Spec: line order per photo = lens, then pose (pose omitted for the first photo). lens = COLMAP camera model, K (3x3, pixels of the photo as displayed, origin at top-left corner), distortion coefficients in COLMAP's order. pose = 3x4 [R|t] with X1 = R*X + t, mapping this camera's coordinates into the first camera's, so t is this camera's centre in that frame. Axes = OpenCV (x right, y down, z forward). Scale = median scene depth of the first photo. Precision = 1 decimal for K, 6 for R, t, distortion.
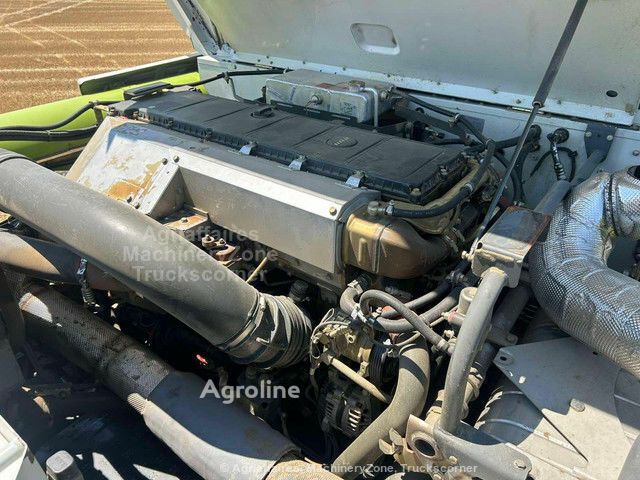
lens RADIAL K [[490.7, 0, 320.1], [0, 490.7, 233.0], [0, 0, 1]] dist [0.013758, -0.011887]
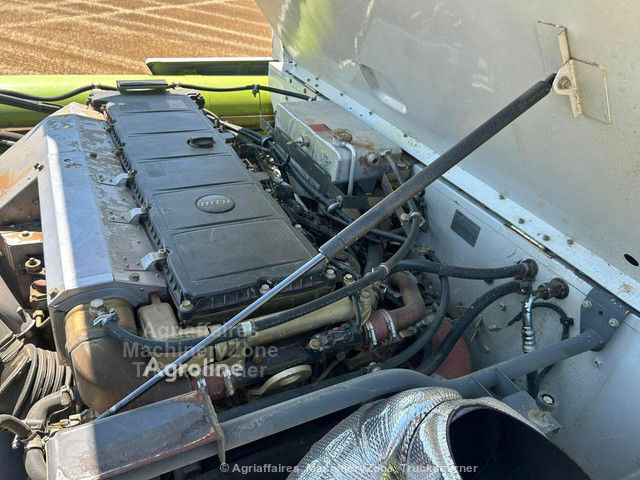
lens RADIAL K [[490.7, 0, 320.1], [0, 490.7, 233.0], [0, 0, 1]] dist [0.013758, -0.011887]
pose [[0.886265, 0.325888, -0.329138, 0.498337], [-0.327562, 0.943394, 0.052057, -0.249181], [0.327472, 0.061677, 0.942846, 0.312445]]
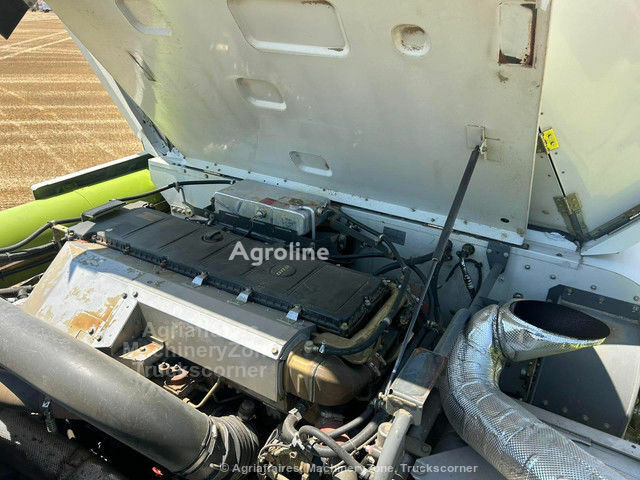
lens RADIAL K [[487.6, 0, 320.0], [0, 487.6, 240.0], [0, 0, 1]] dist [0.041219, -0.059226]
pose [[0.994071, -0.017176, 0.107364, 0.009708], [0.025587, 0.996667, -0.077462, -0.174210], [-0.105676, 0.079750, 0.991198, -0.167874]]
